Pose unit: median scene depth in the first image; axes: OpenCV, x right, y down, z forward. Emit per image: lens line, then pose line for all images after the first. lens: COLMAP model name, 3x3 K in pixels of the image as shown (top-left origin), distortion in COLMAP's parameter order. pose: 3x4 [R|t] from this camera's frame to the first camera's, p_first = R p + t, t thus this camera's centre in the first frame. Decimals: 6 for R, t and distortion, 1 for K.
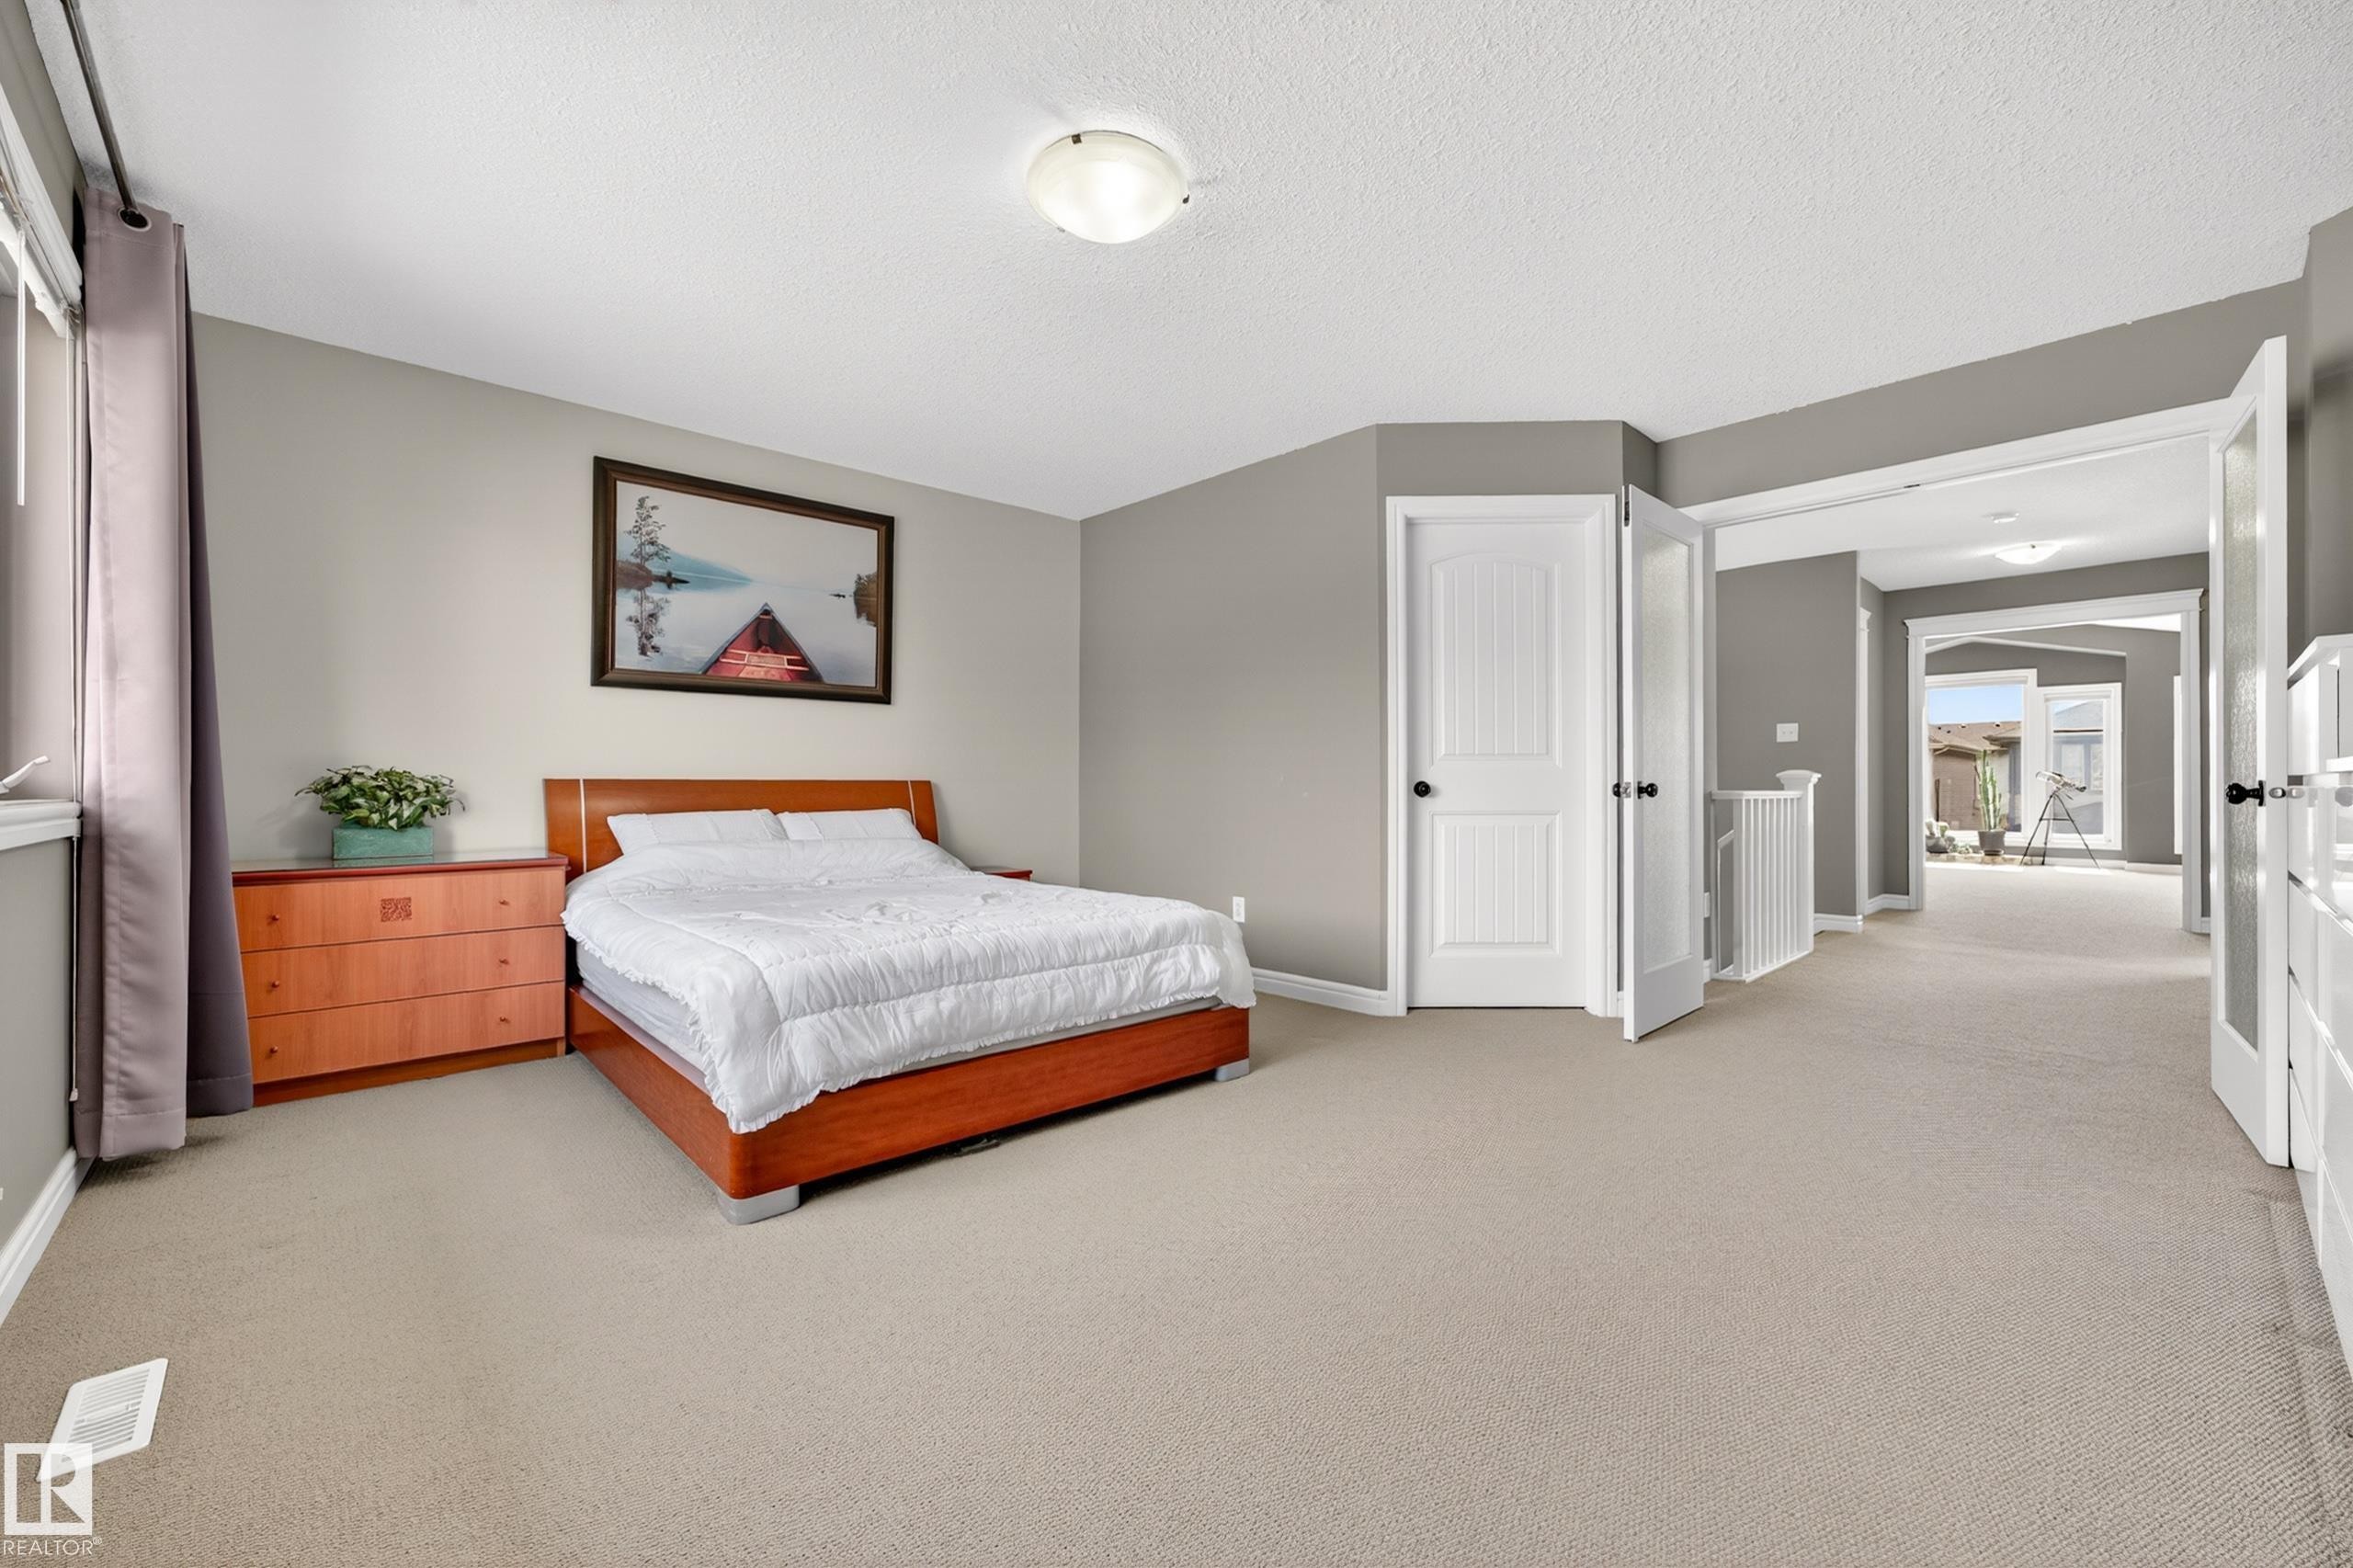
lens RADIAL K [[948.3, 0, 1176.3], [0, 948.3, 787.7], [0, 0, 1]] dist [-0.011153, 0.006029]
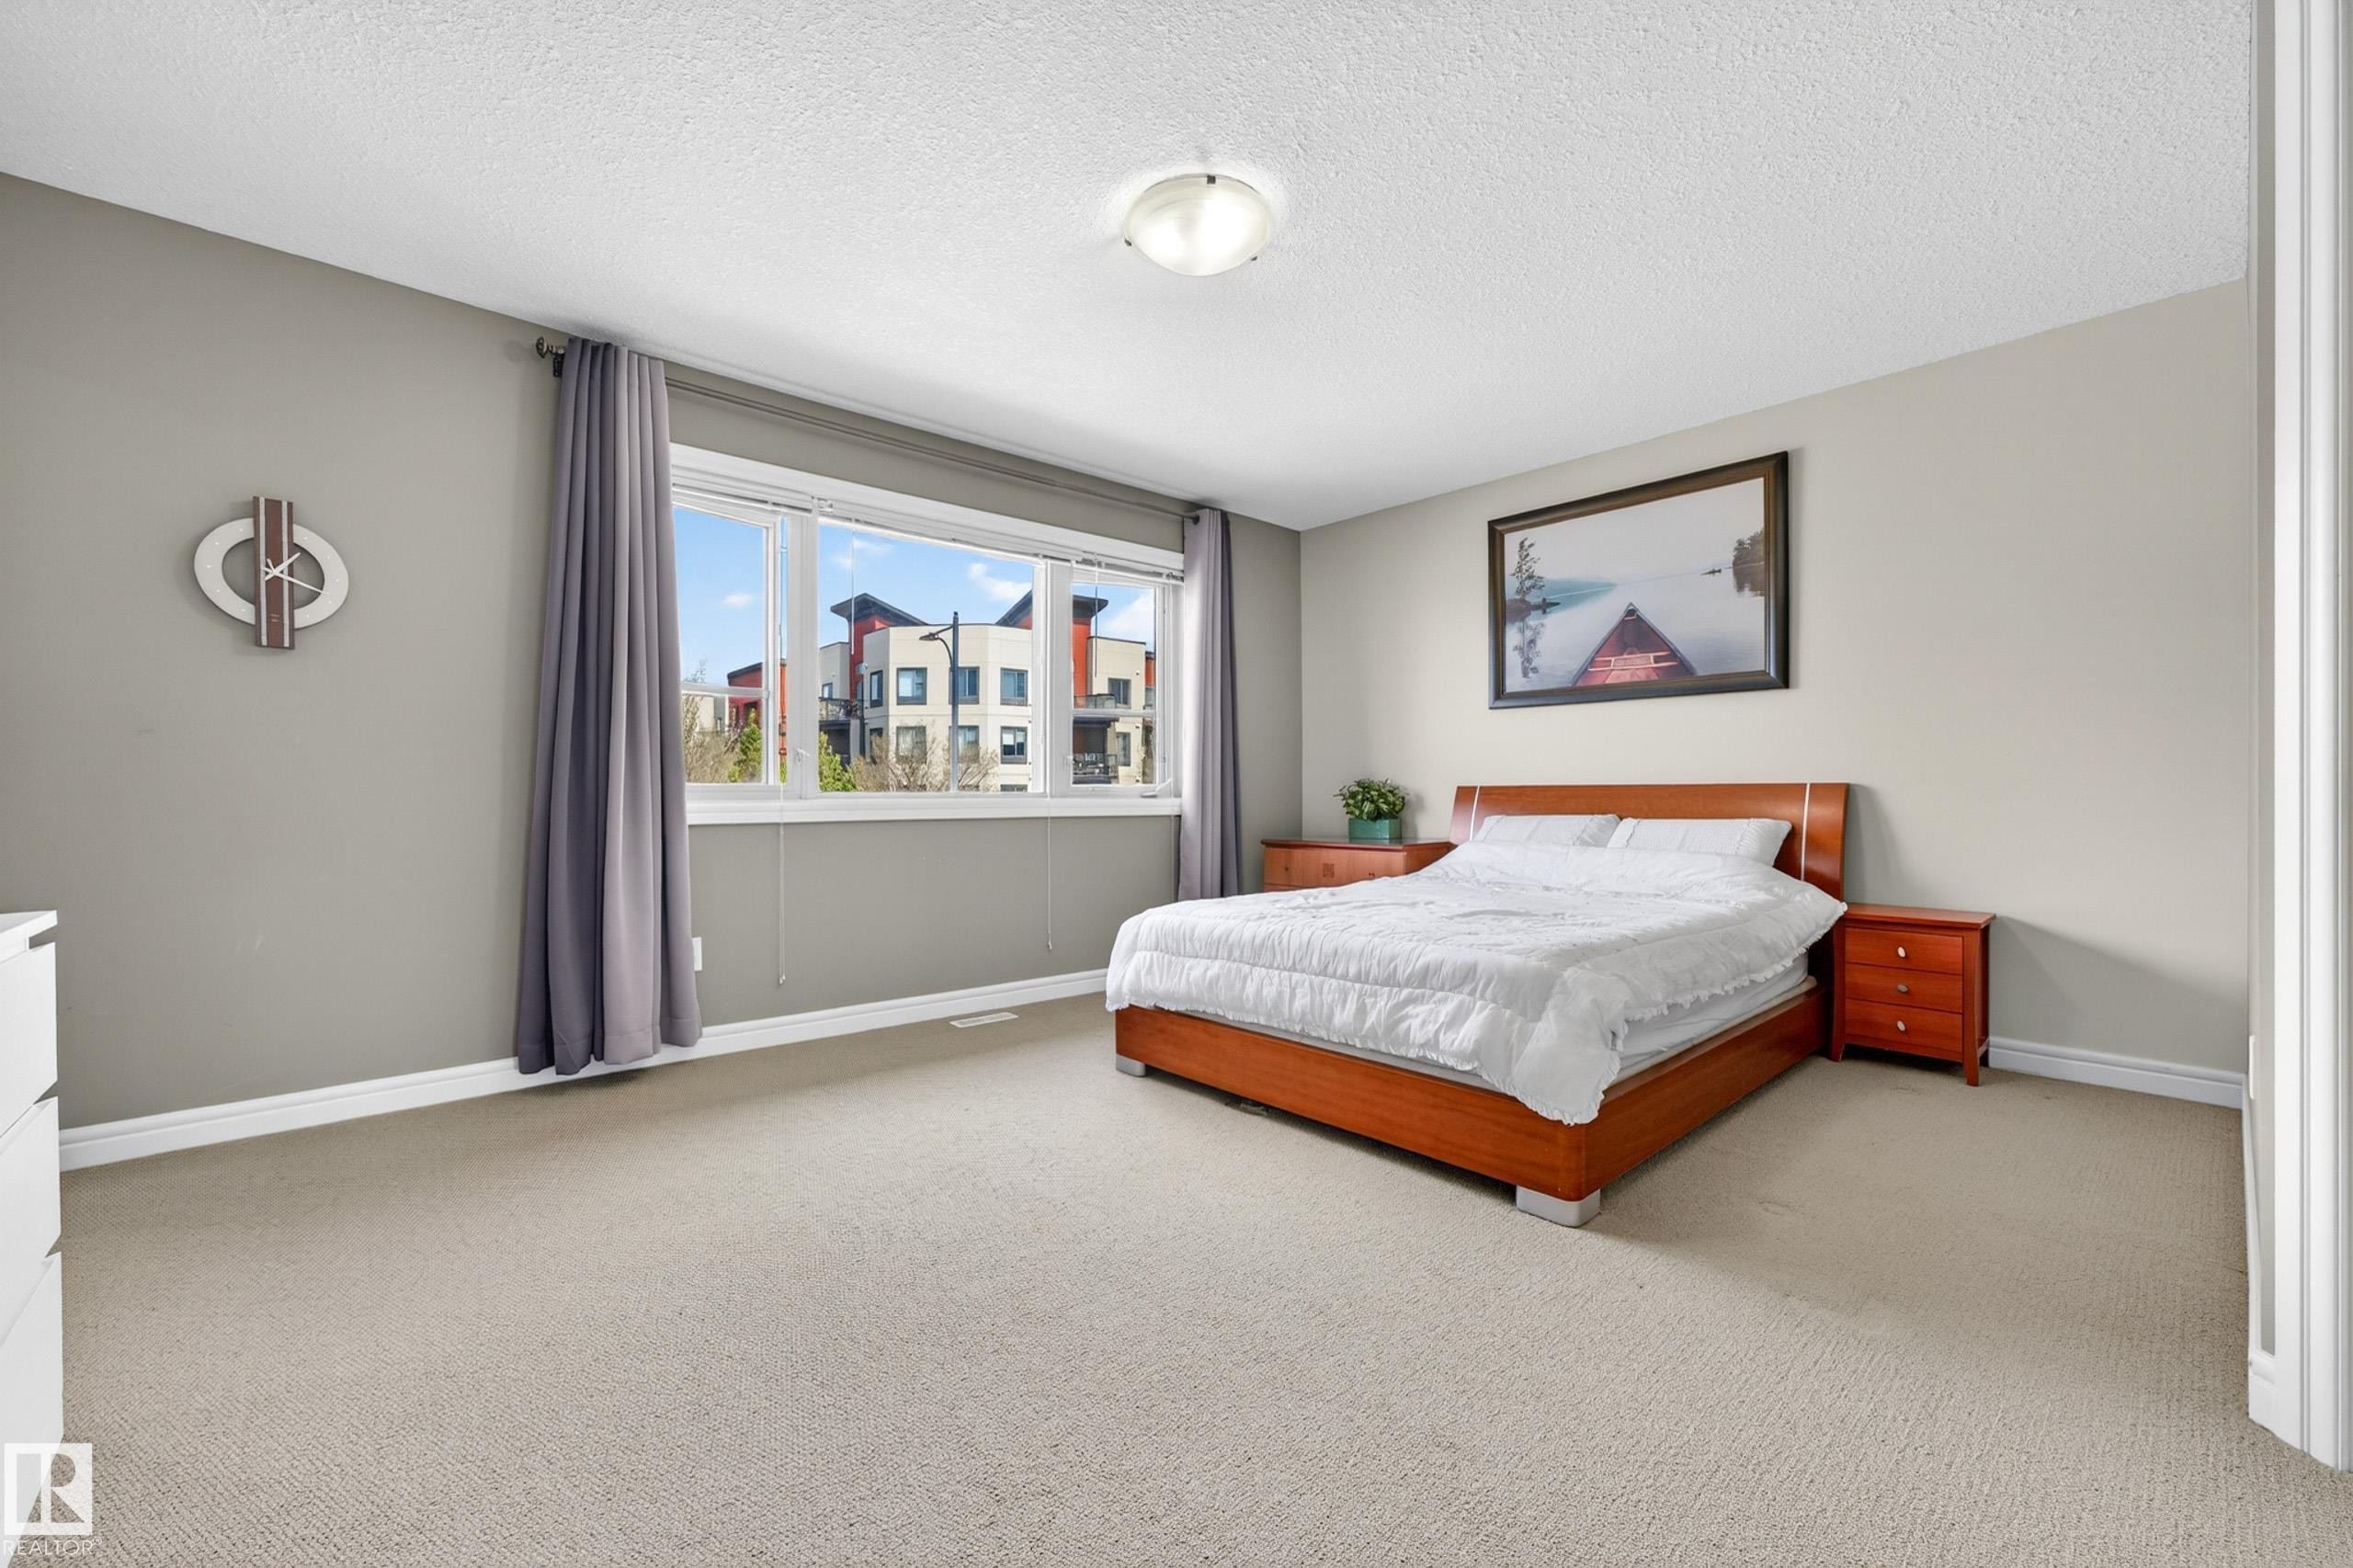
lens RADIAL K [[948.3, 0, 1175.5], [0, 948.3, 792.7], [0, 0, 1]] dist [-0.011153, 0.006029]
pose [[0.004897, -0.001966, -0.999986, 0.578378], [0.000806, 0.999998, -0.001962, 0.001484], [0.999988, -0.000797, 0.004899, 0.567996]]
